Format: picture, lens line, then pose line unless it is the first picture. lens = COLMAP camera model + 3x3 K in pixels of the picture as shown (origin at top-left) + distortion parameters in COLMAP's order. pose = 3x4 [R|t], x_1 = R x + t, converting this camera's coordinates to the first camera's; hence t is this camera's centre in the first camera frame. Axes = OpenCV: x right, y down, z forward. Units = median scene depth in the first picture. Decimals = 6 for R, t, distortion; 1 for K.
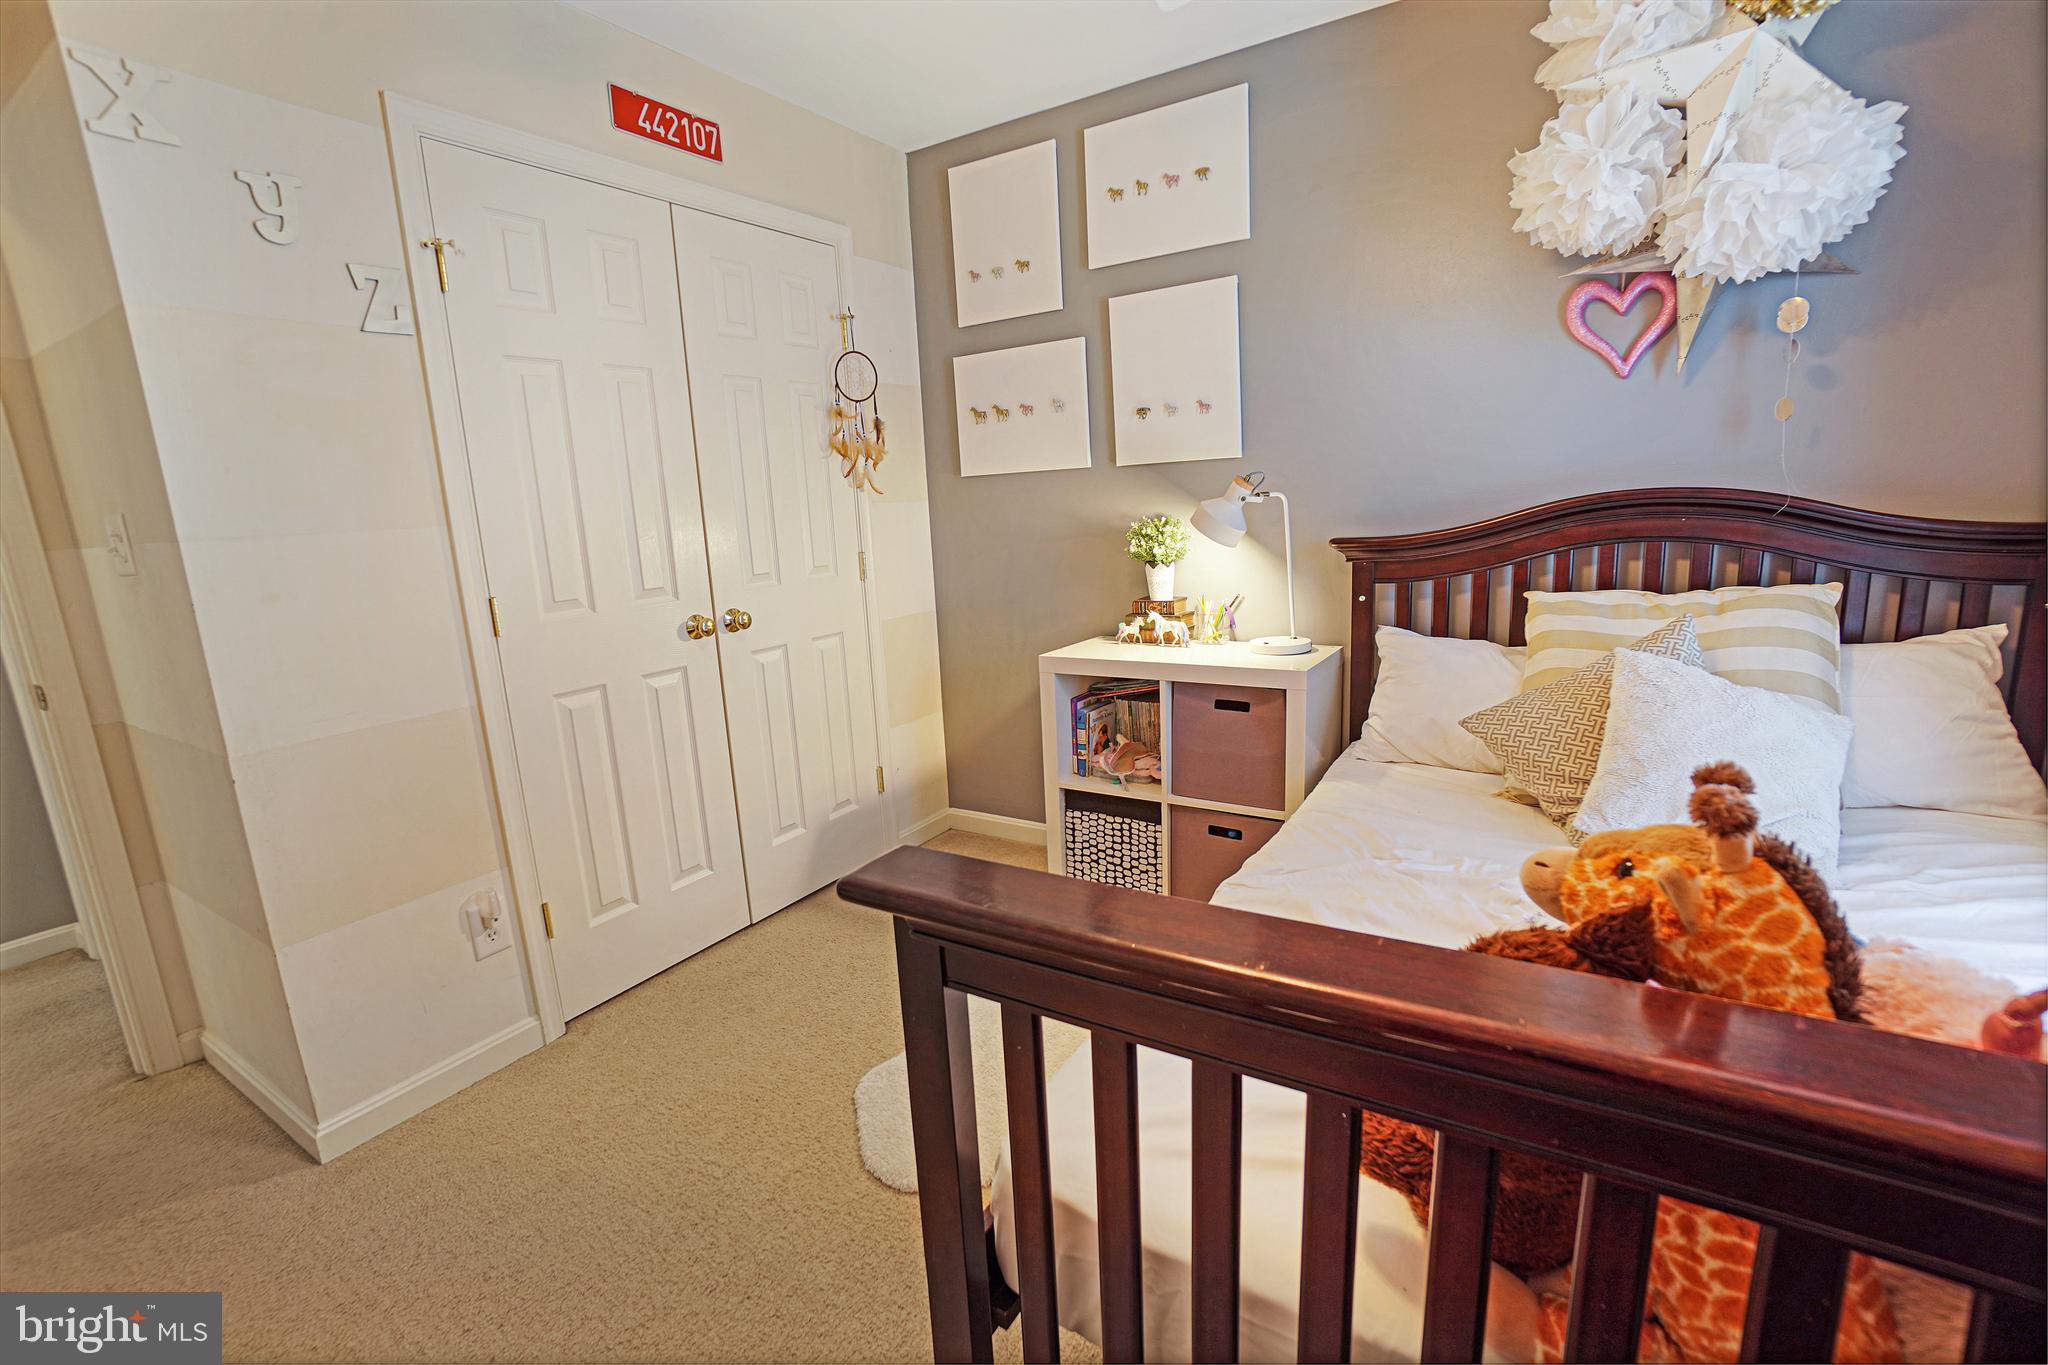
lens RADIAL K [[914.0, 0, 1022.7], [0, 914.0, 685.9], [0, 0, 1]] dist [-0.019853, 0.002482]
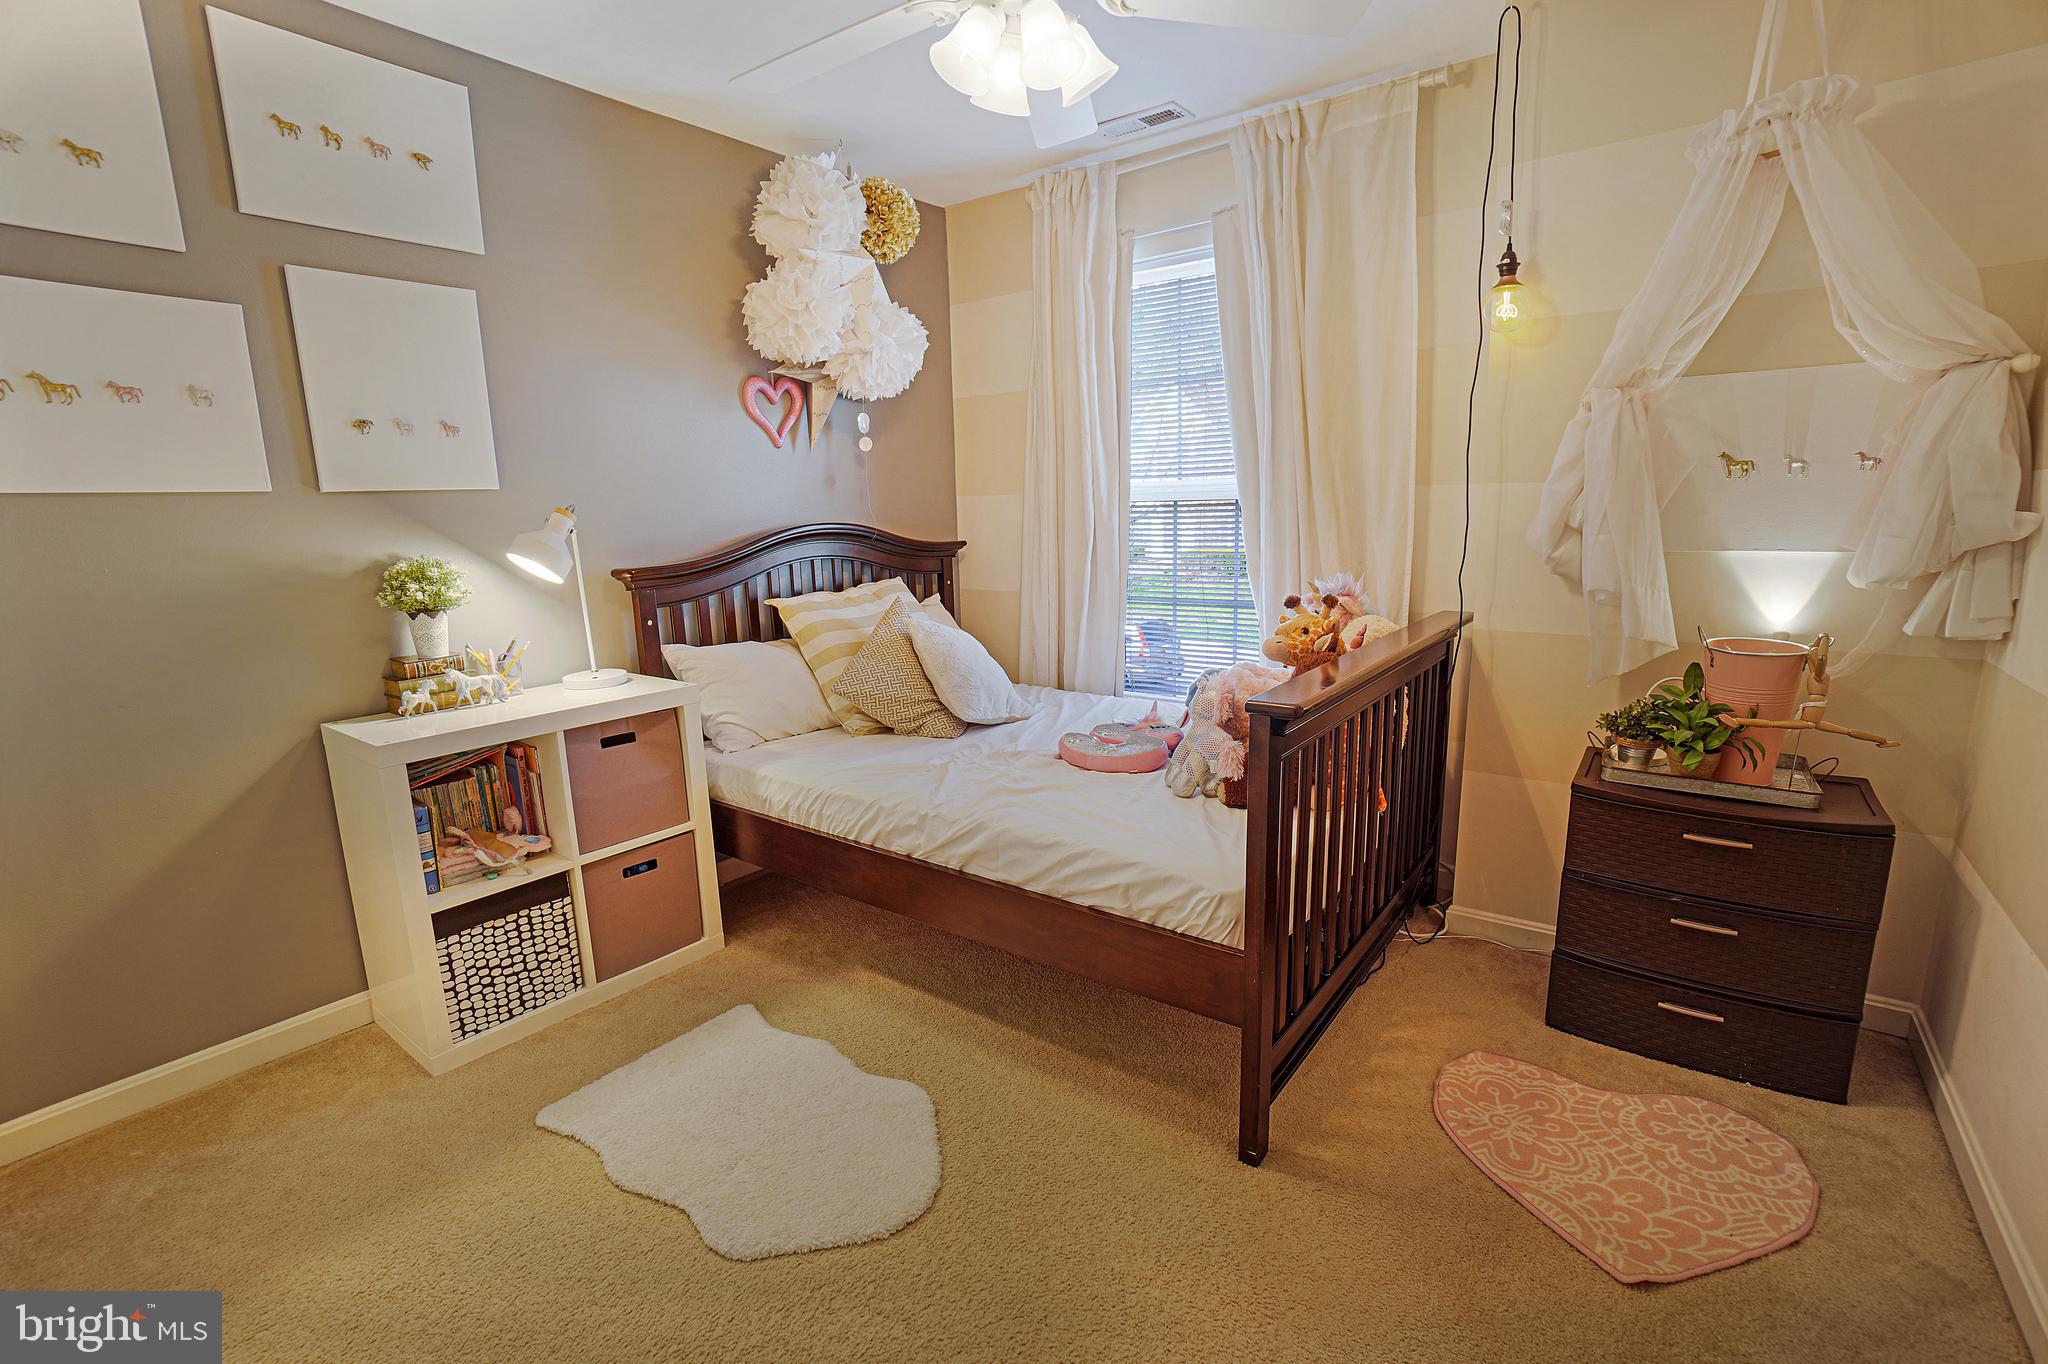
lens RADIAL K [[914.0, 0, 1023.0], [0, 914.0, 687.6], [0, 0, 1]] dist [-0.019853, 0.002482]
pose [[0.101367, -0.153743, 0.982898, -0.628237], [0.221085, 0.966763, 0.128419, -0.057756], [-0.969972, 0.204287, 0.131988, 0.407606]]
